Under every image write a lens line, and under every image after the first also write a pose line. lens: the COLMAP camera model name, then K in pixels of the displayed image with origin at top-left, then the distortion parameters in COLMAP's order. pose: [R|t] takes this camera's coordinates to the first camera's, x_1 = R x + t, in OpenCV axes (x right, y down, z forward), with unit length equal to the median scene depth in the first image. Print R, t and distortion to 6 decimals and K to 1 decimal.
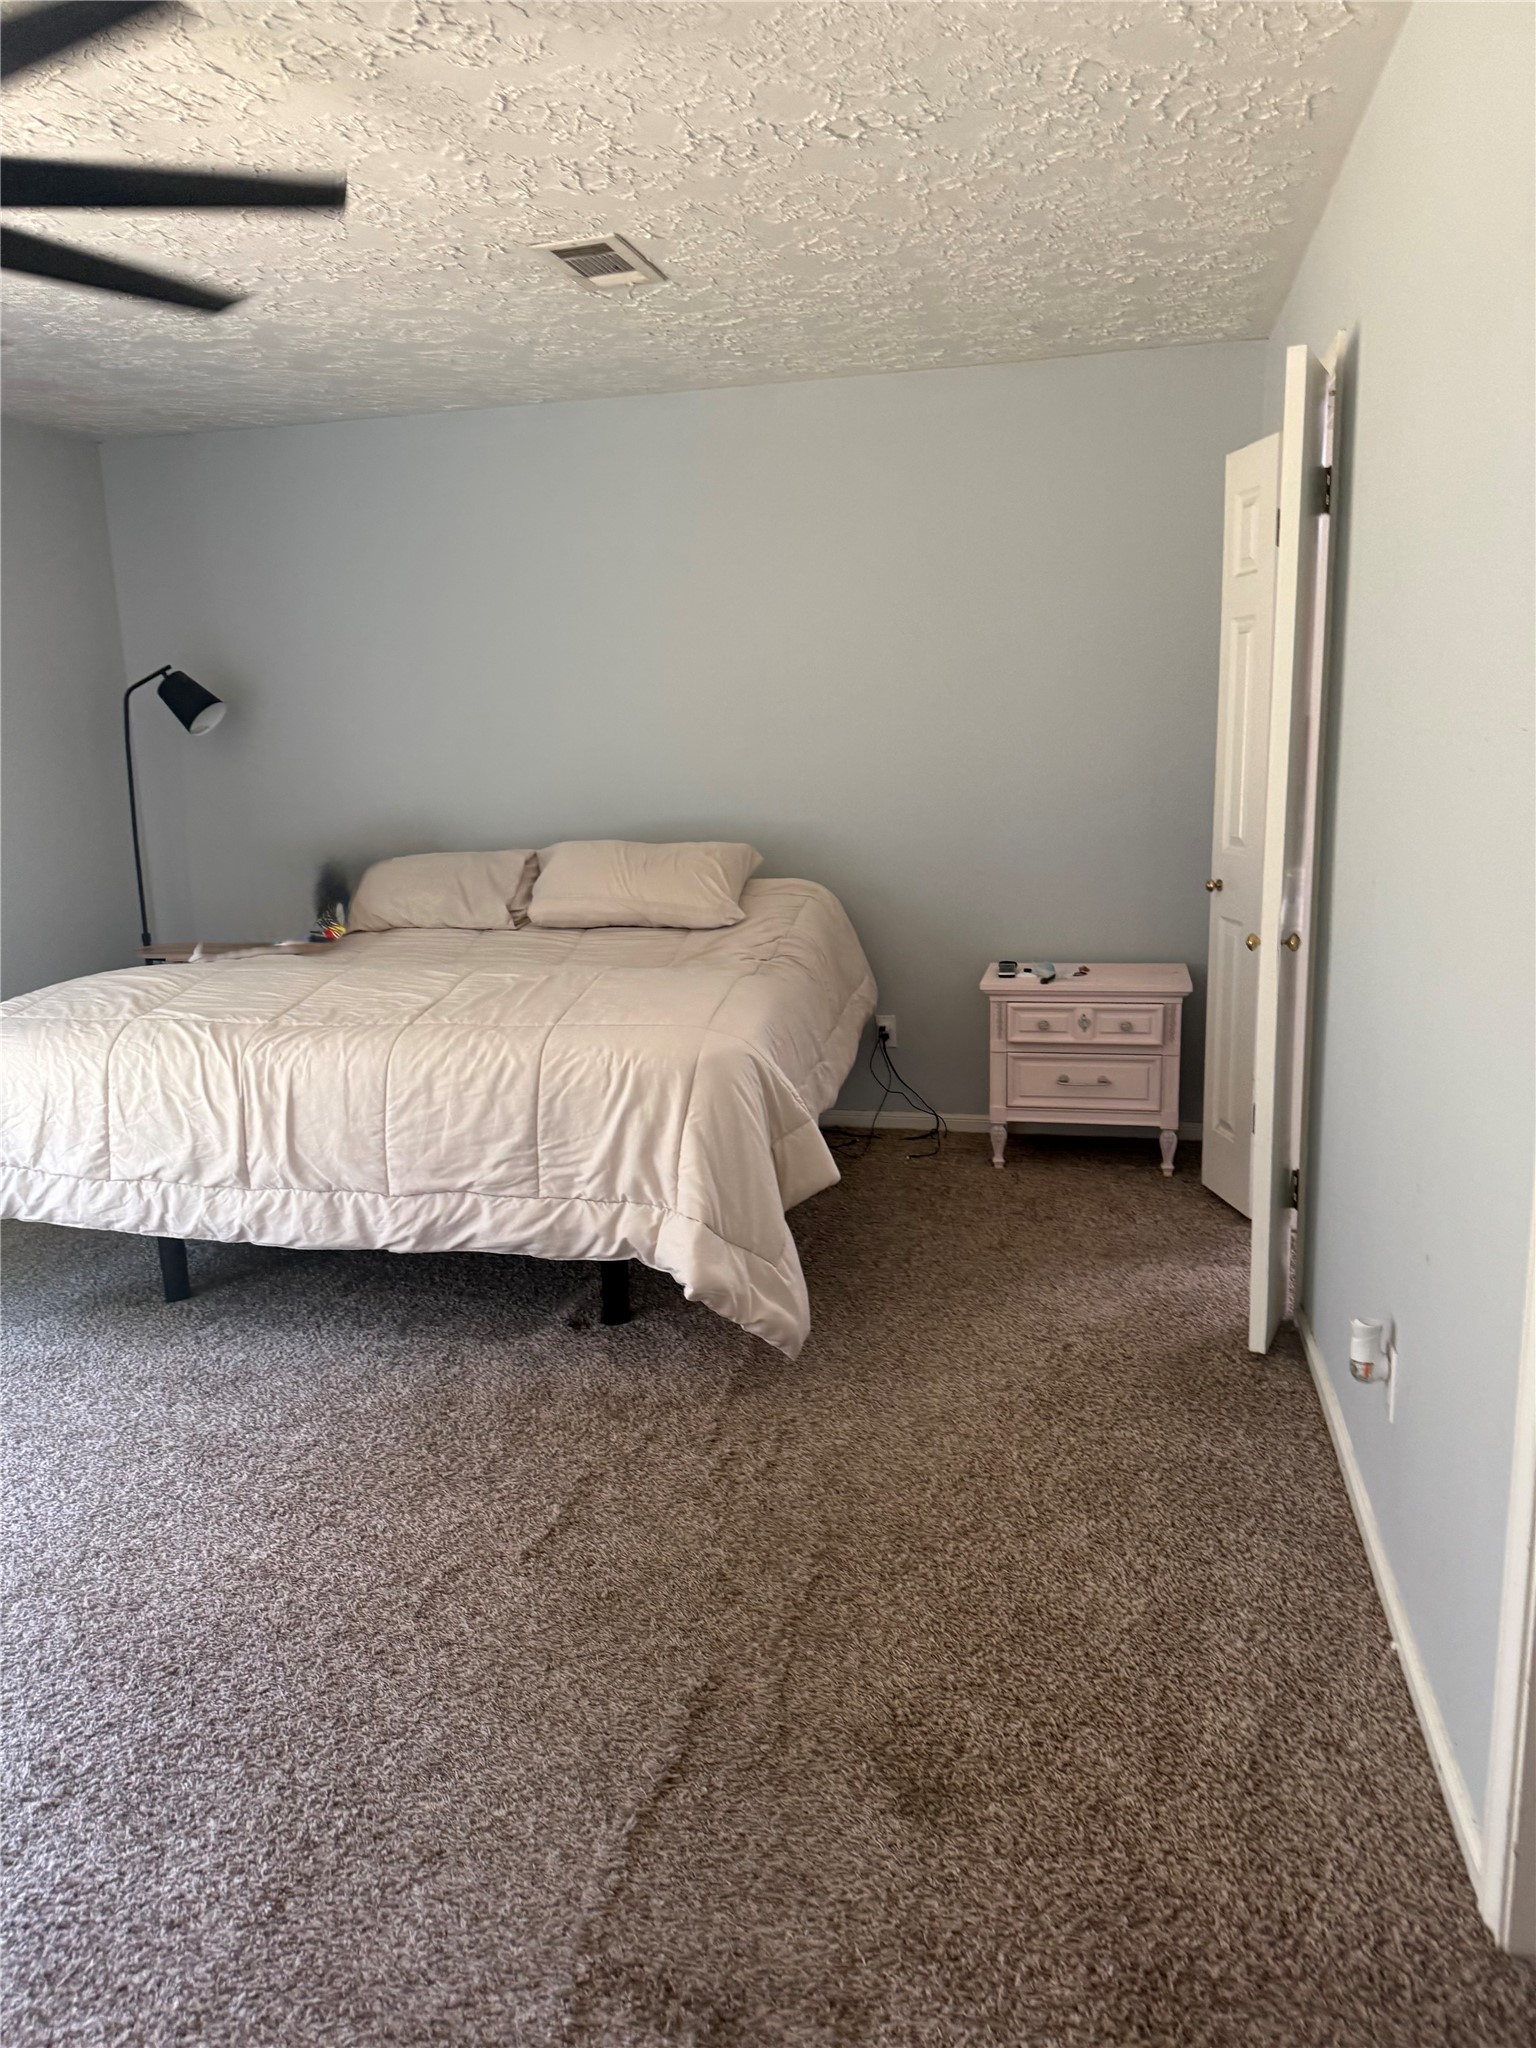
lens RADIAL K [[1409.7, 0, 768.0], [0, 1409.7, 1024.0], [0, 0, 1]] dist [0.114911, -0.304468]
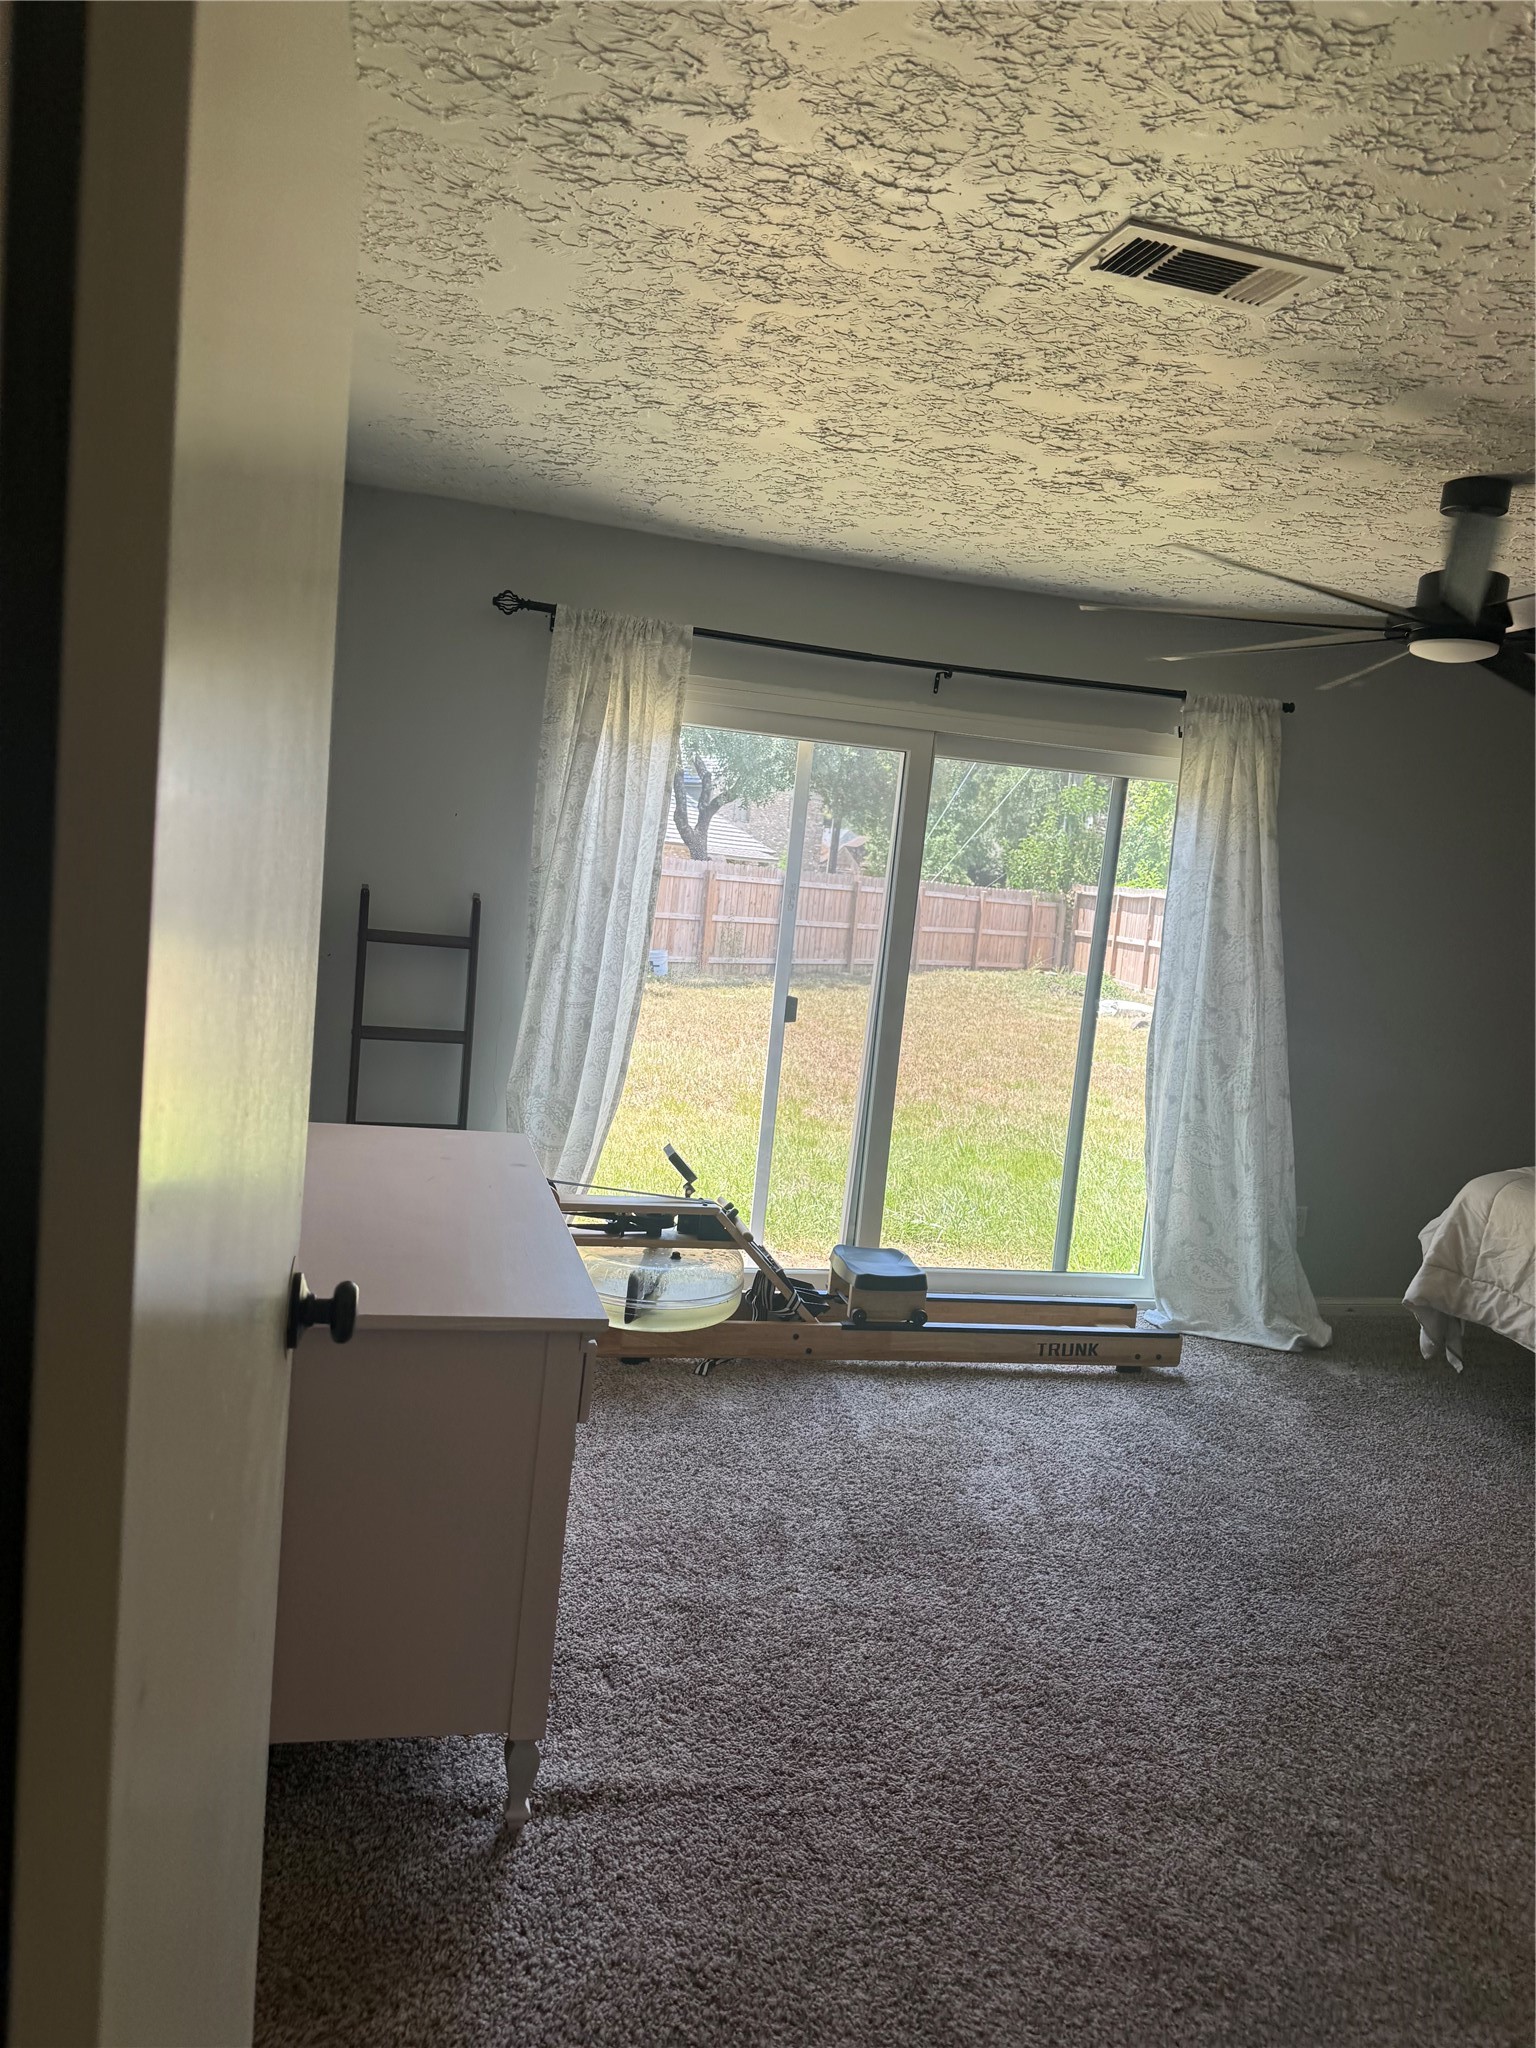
lens RADIAL K [[1443.8, 0, 754.3], [0, 1443.8, 1026.1], [0, 0, 1]] dist [0.004953, -0.008821]
pose [[0.445466, 0.171945, -0.878632, 0.292713], [-0.282682, 0.958195, 0.044196, 0.005498], [0.849500, 0.228686, 0.475449, -0.268391]]
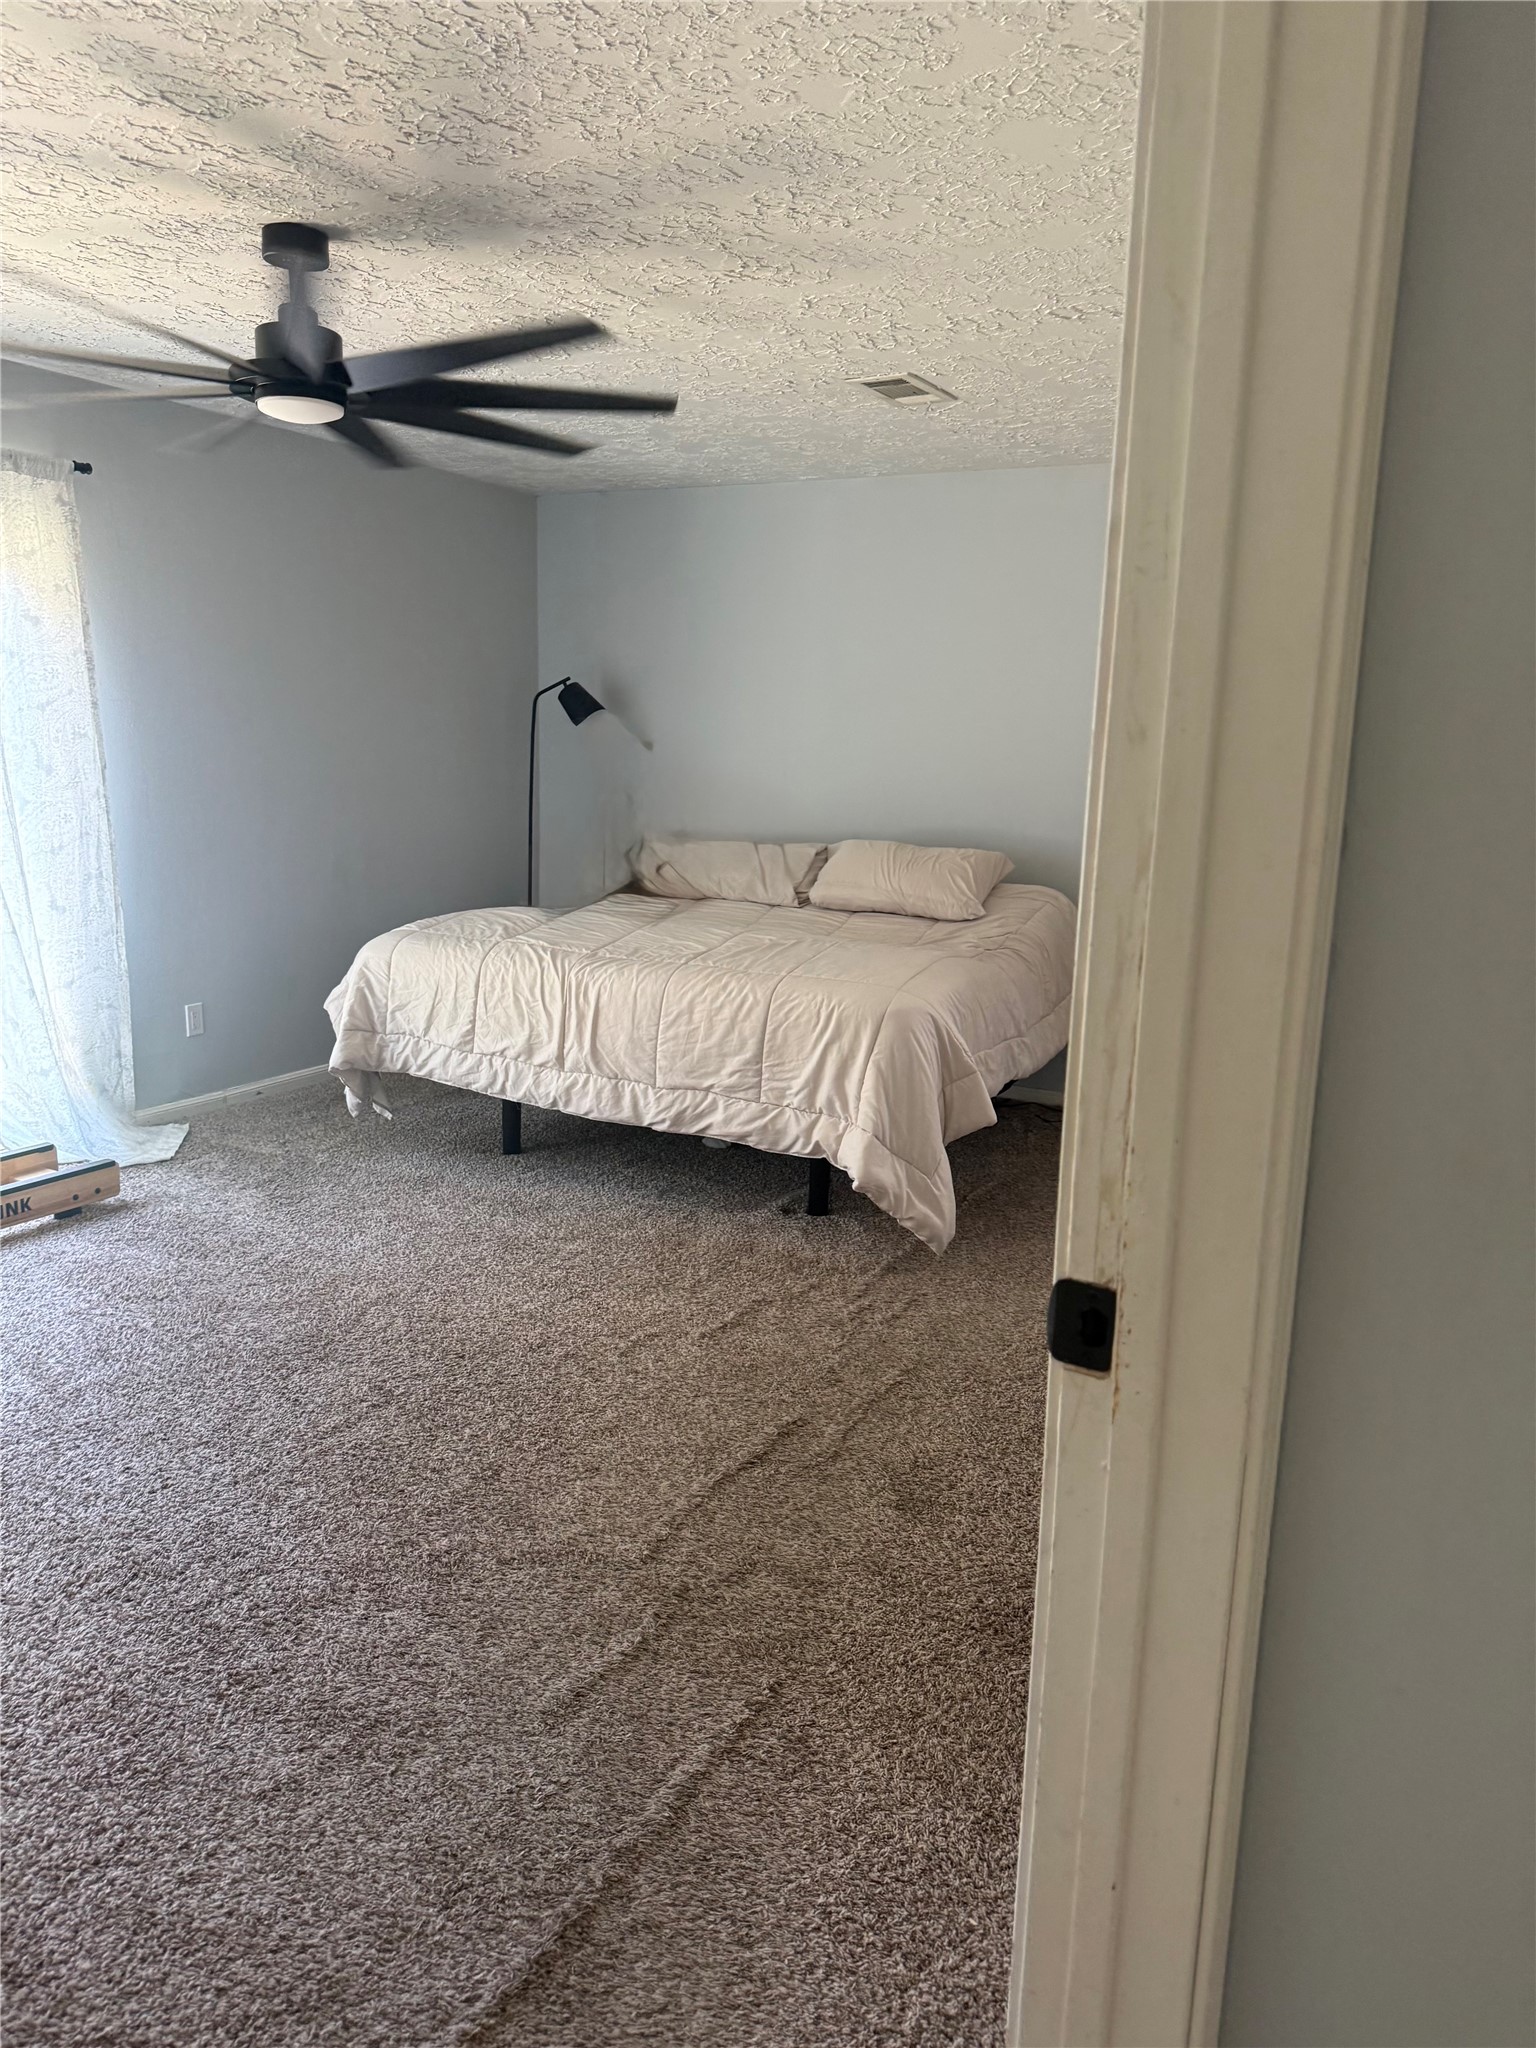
lens RADIAL K [[1443.8, 0, 754.3], [0, 1443.8, 1026.1], [0, 0, 1]] dist [0.004953, -0.008821]
pose [[0.957643, 0.114446, -0.264237, 0.179278], [-0.115223, 0.993260, 0.012609, 0.034151], [0.263899, 0.018371, 0.964375, -0.303407]]
